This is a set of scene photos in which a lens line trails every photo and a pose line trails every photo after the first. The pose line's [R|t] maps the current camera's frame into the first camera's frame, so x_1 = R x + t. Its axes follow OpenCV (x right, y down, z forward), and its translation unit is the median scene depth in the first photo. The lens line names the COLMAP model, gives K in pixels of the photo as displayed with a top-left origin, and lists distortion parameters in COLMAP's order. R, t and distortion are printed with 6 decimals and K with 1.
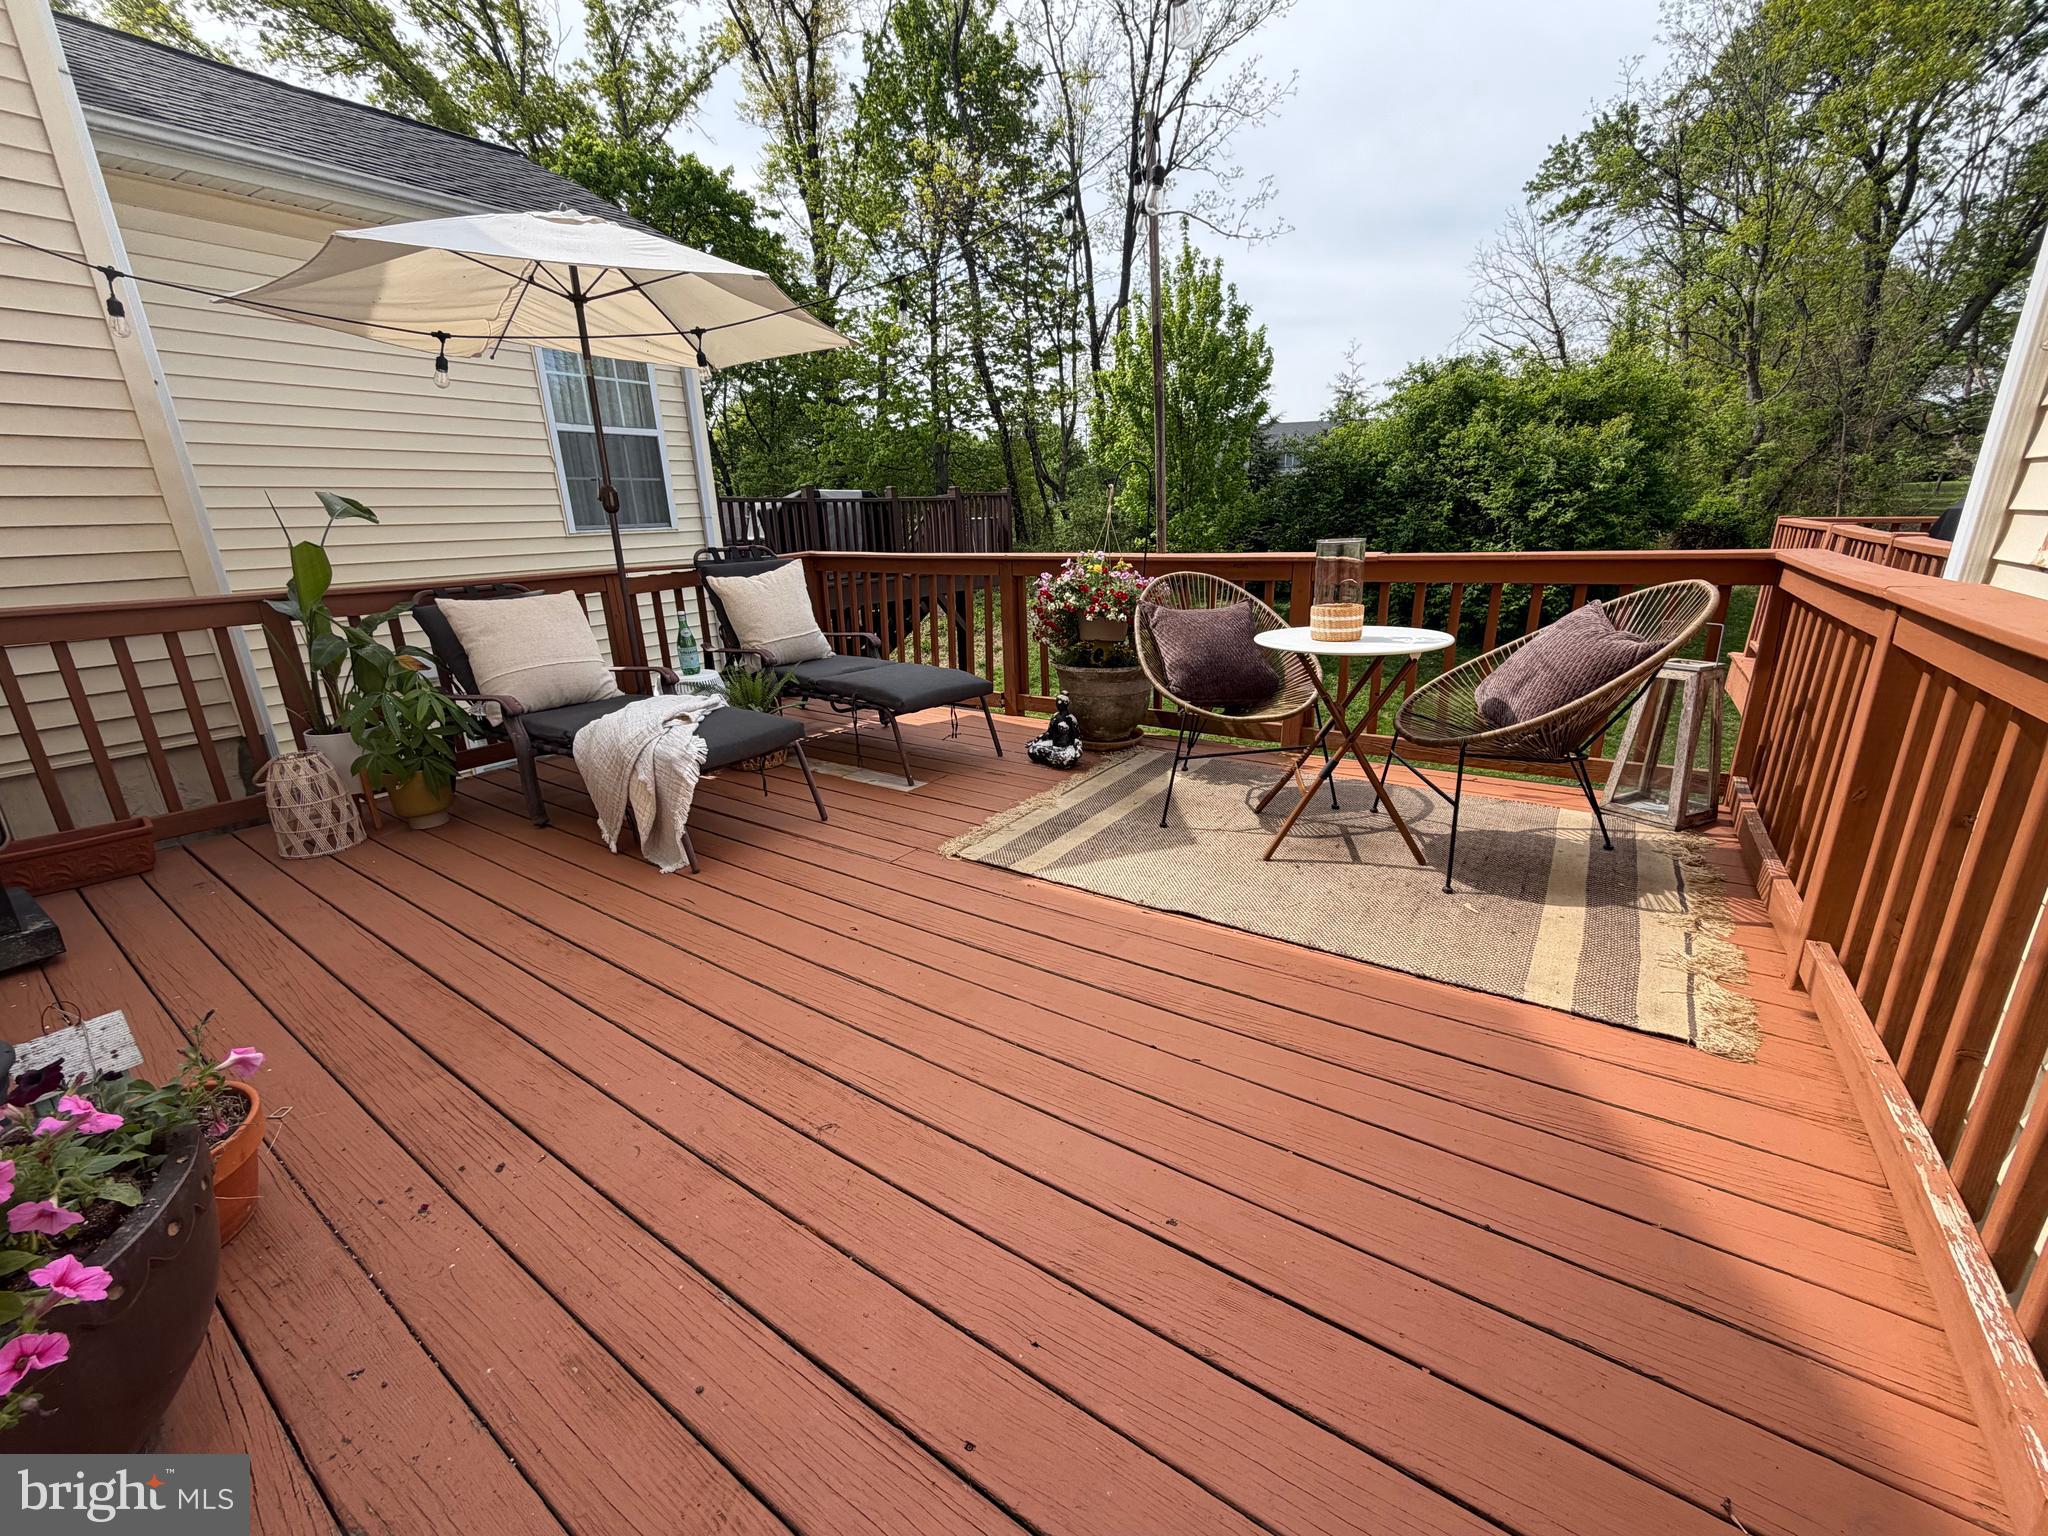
lens RADIAL K [[823.1, 0, 1021.8], [0, 823.1, 761.9], [0, 0, 1]] dist [0.005756, -0.000146]
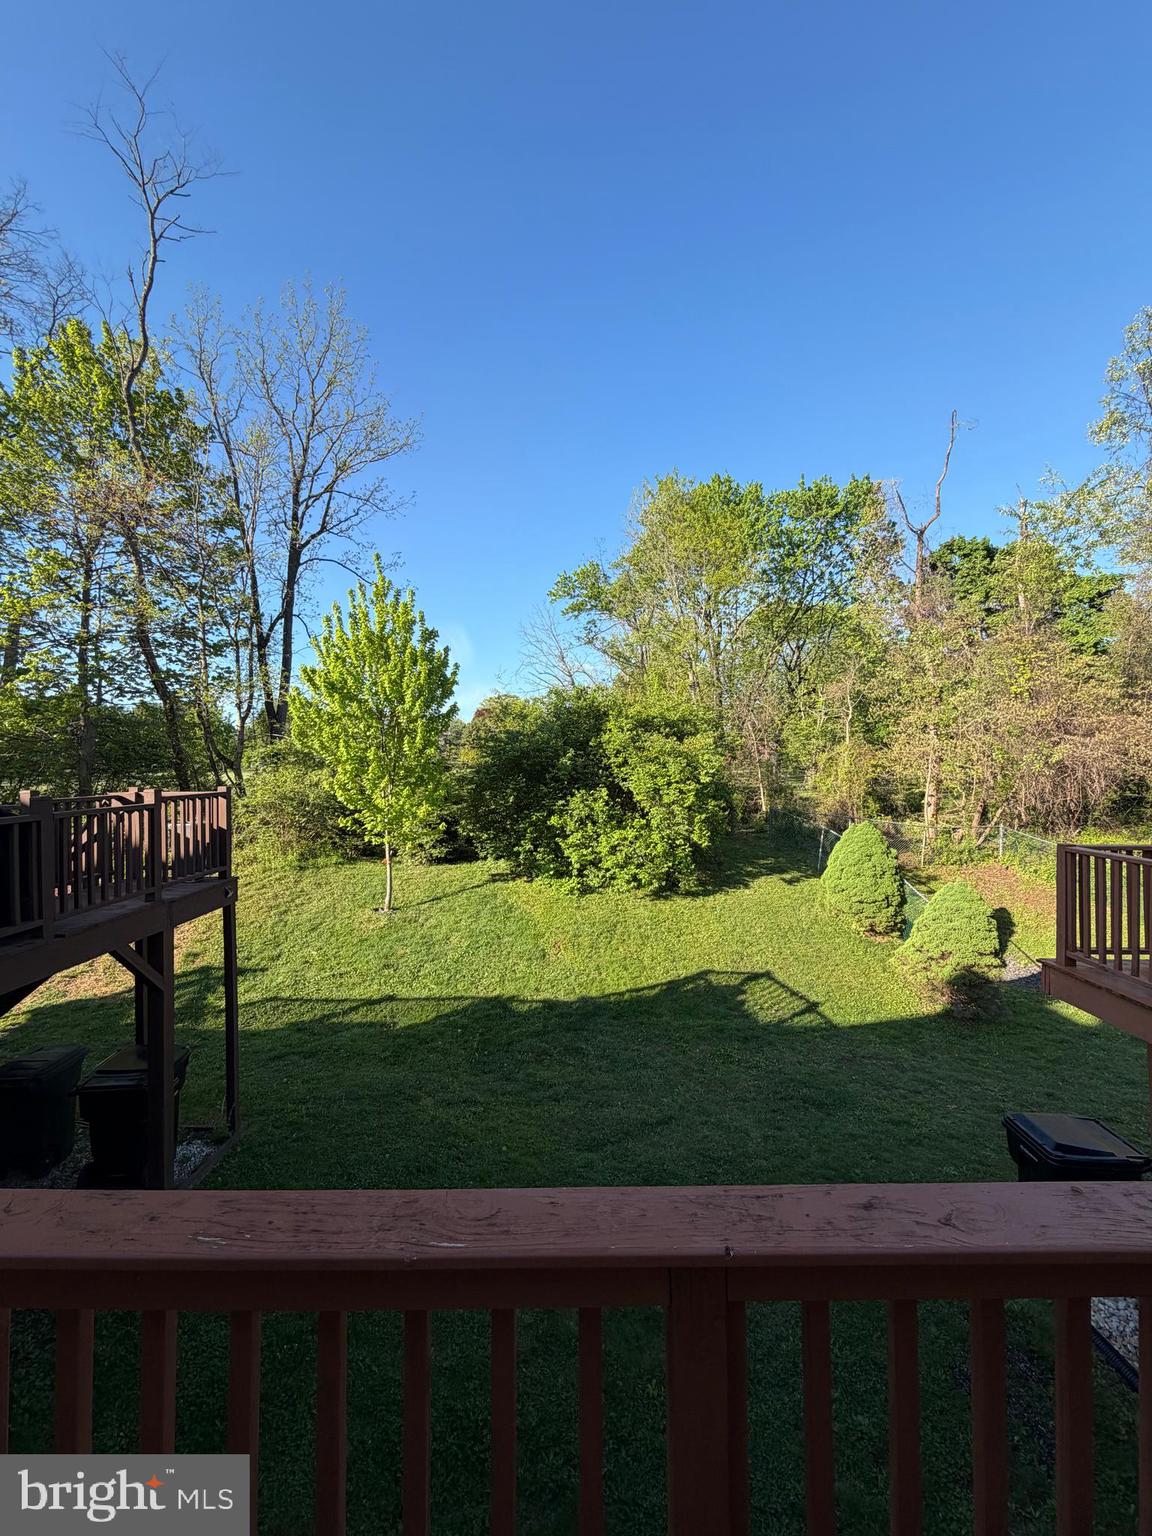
lens RADIAL K [[609.7, 0, 577.1], [0, 609.7, 764.5], [0, 0, 1]] dist [0.002442, -0.000161]
pose [[0.822217, 0.019749, 0.568831, -0.057788], [0.153421, 0.954717, -0.254909, -0.108119], [-0.548107, 0.296861, 0.781954, 0.251512]]
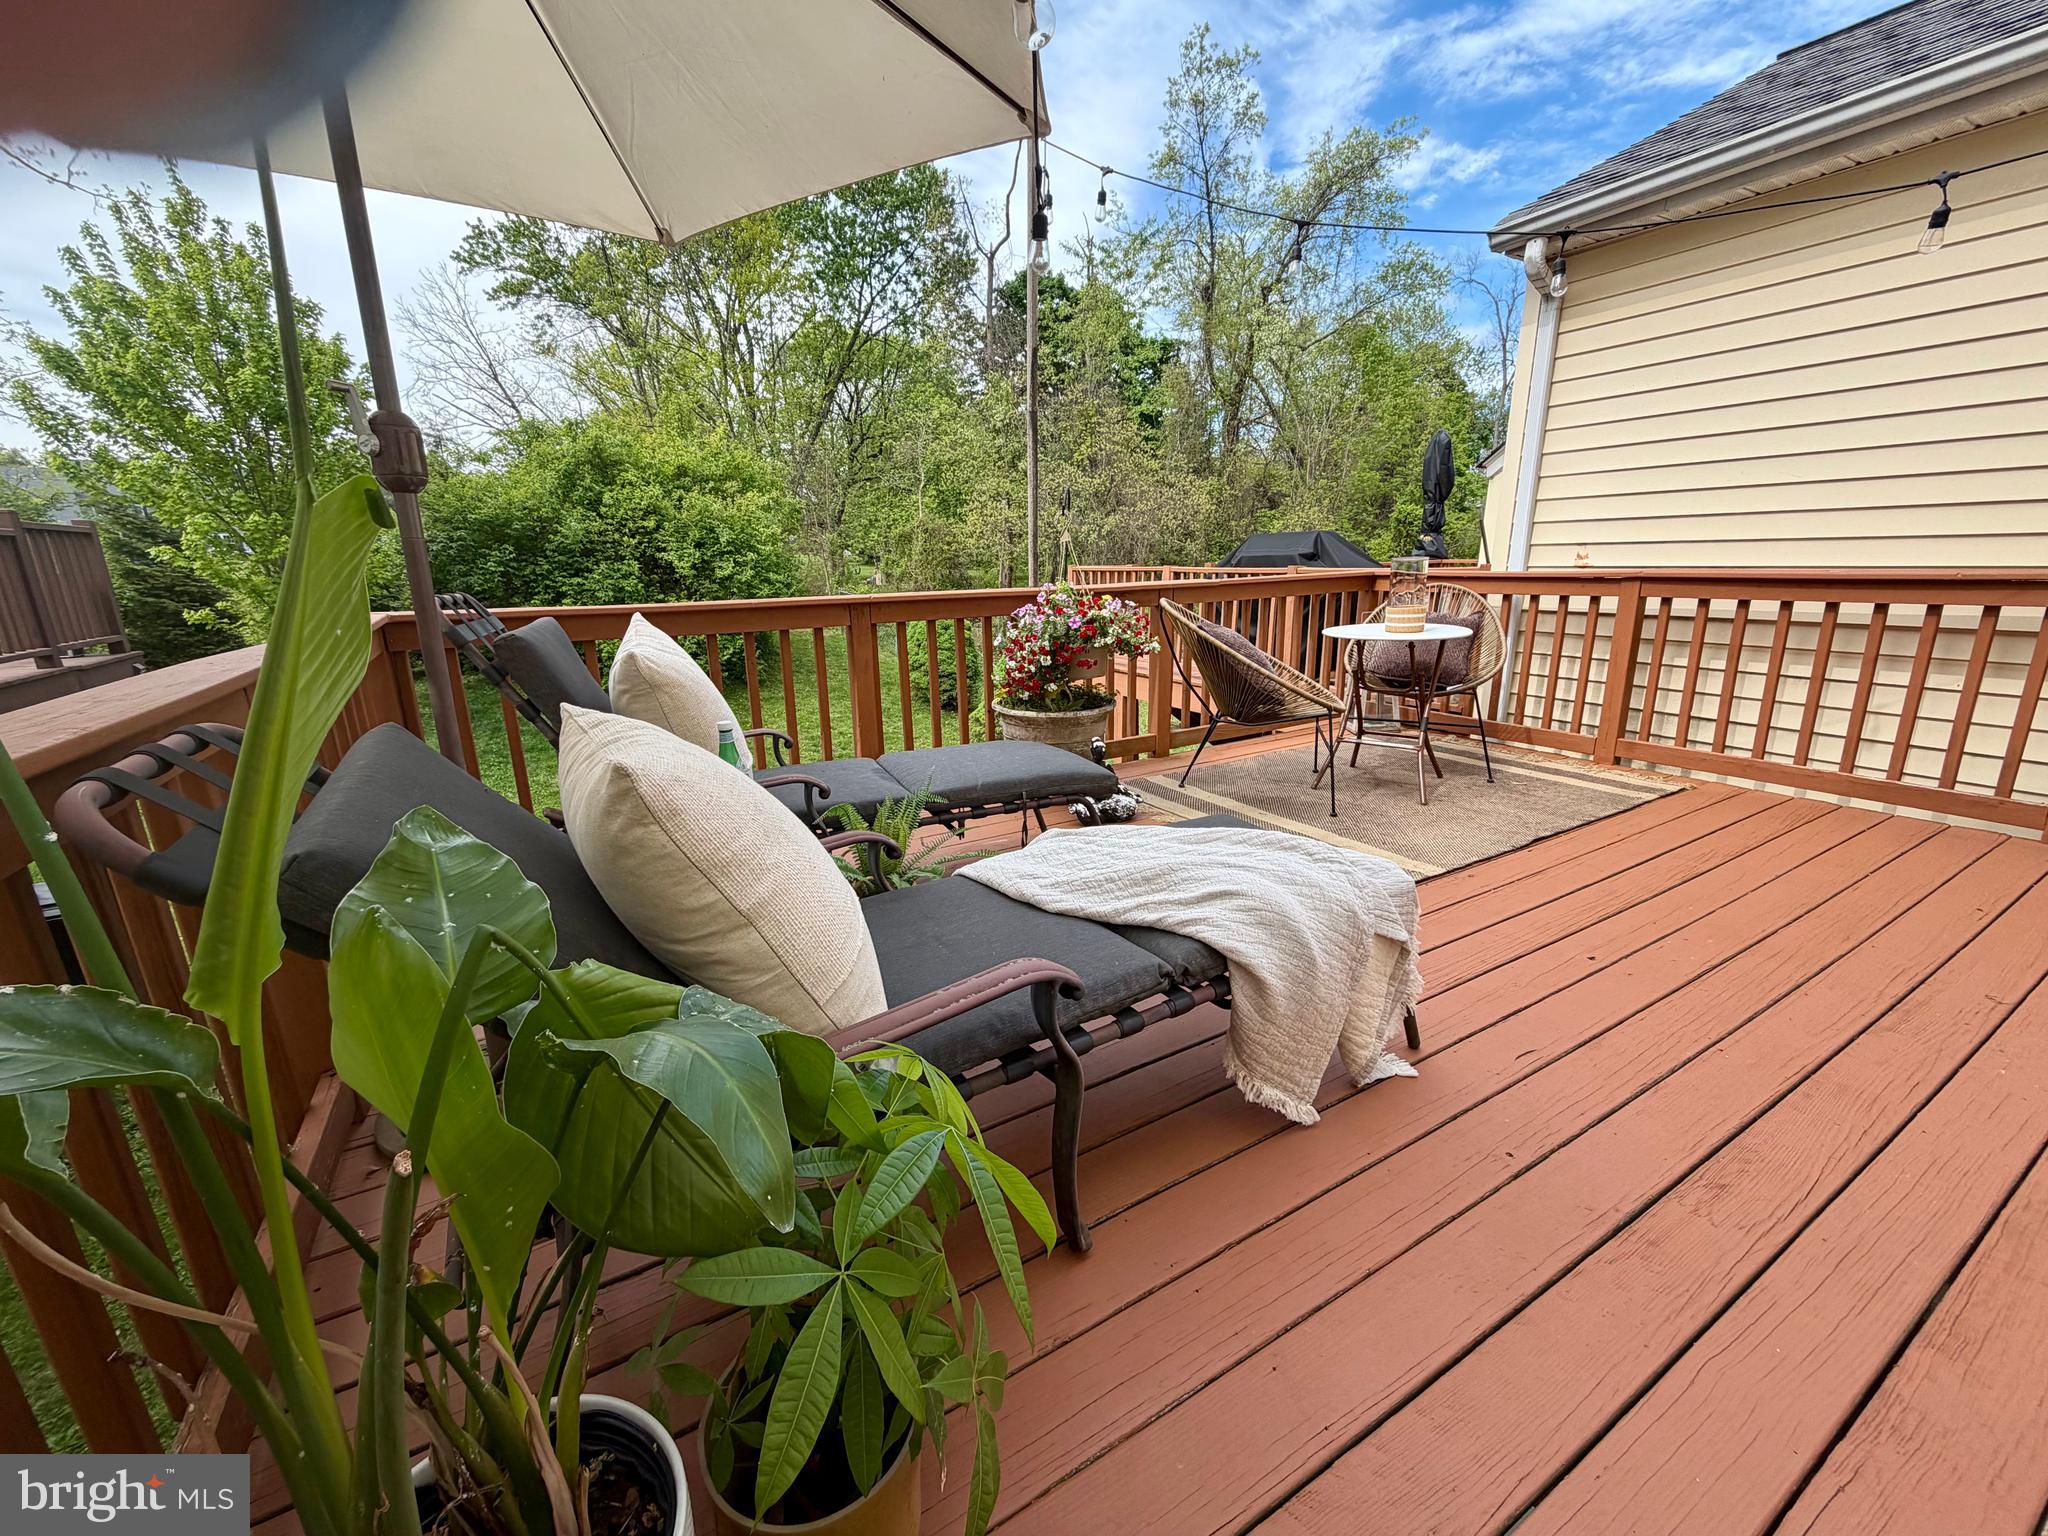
lens RADIAL K [[817.1, 0, 1019.3], [0, 817.1, 768.6], [0, 0, 1]] dist [0.000861, -0.000946]
pose [[0.421073, -0.208701, 0.882690, -0.202303], [0.269555, 0.957994, 0.097918, -0.042847], [-0.866047, 0.196703, 0.459642, 0.179330]]
